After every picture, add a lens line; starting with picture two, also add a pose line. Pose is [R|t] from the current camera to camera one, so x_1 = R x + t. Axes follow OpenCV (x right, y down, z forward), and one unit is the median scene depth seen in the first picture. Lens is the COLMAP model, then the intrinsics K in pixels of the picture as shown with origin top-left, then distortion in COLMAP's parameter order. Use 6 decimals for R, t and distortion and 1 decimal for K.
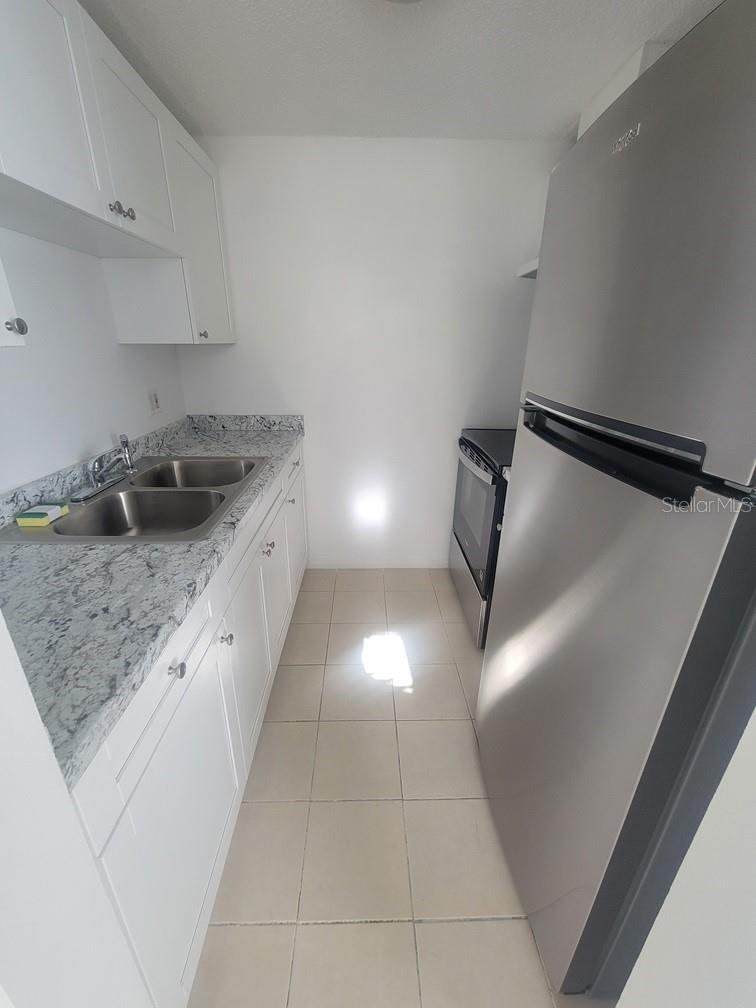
lens RADIAL K [[412.8, 0, 372.5], [0, 412.8, 499.7], [0, 0, 1]] dist [0.001763, -0.000149]
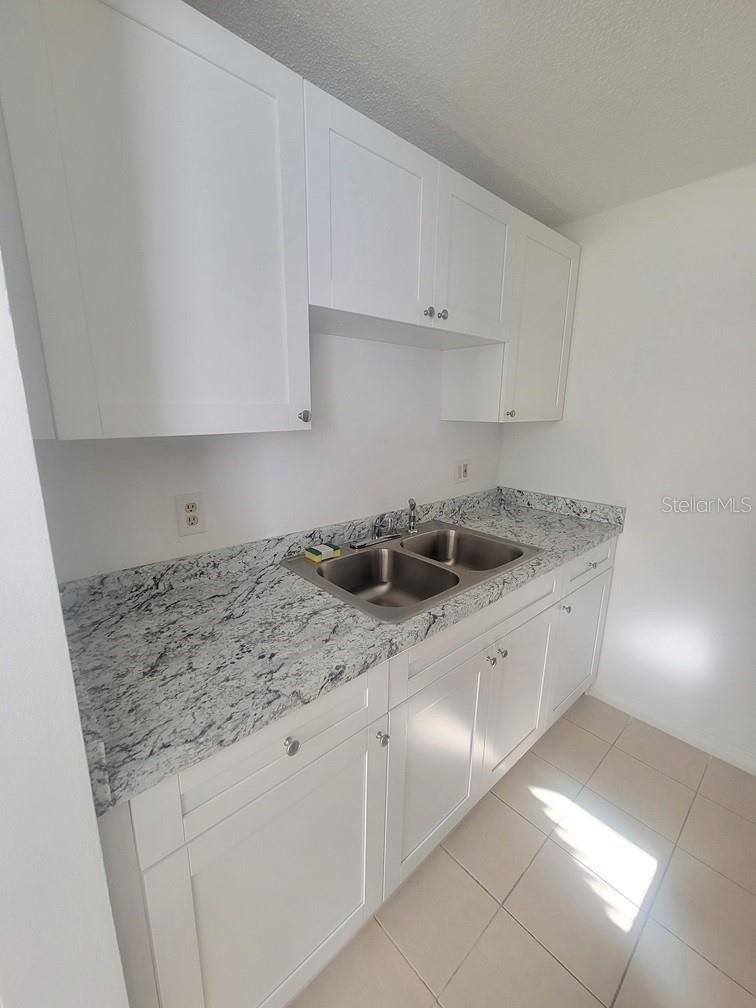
lens RADIAL K [[412.8, 0, 372.5], [0, 412.8, 499.7], [0, 0, 1]] dist [0.001763, -0.000149]
pose [[0.653936, 0.173440, -0.736401, 0.169535], [-0.278547, 0.960188, -0.021207, -0.112921], [0.703405, 0.218991, 0.676213, 0.185007]]
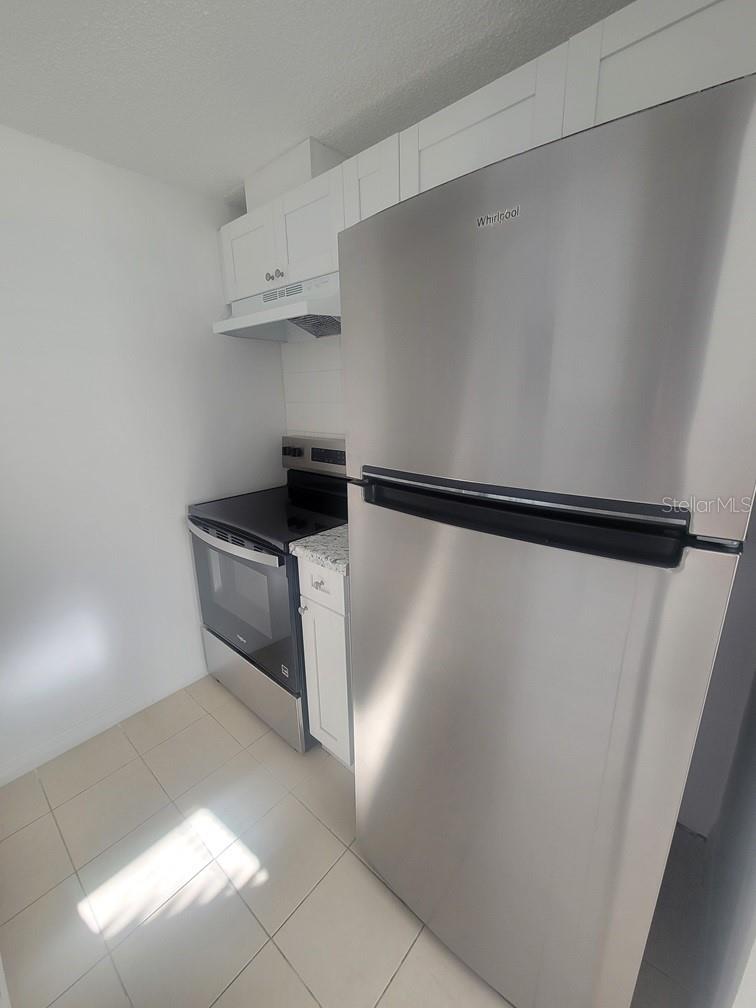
lens RADIAL K [[421.2, 0, 378.0], [0, 421.2, 504.0], [0, 0, 1]] dist [0.001663, 0.000101]
pose [[0.675684, -0.234626, 0.698858, -0.166963], [0.297572, 0.954142, 0.032627, -0.147960], [-0.674464, 0.185915, 0.714516, 0.273487]]
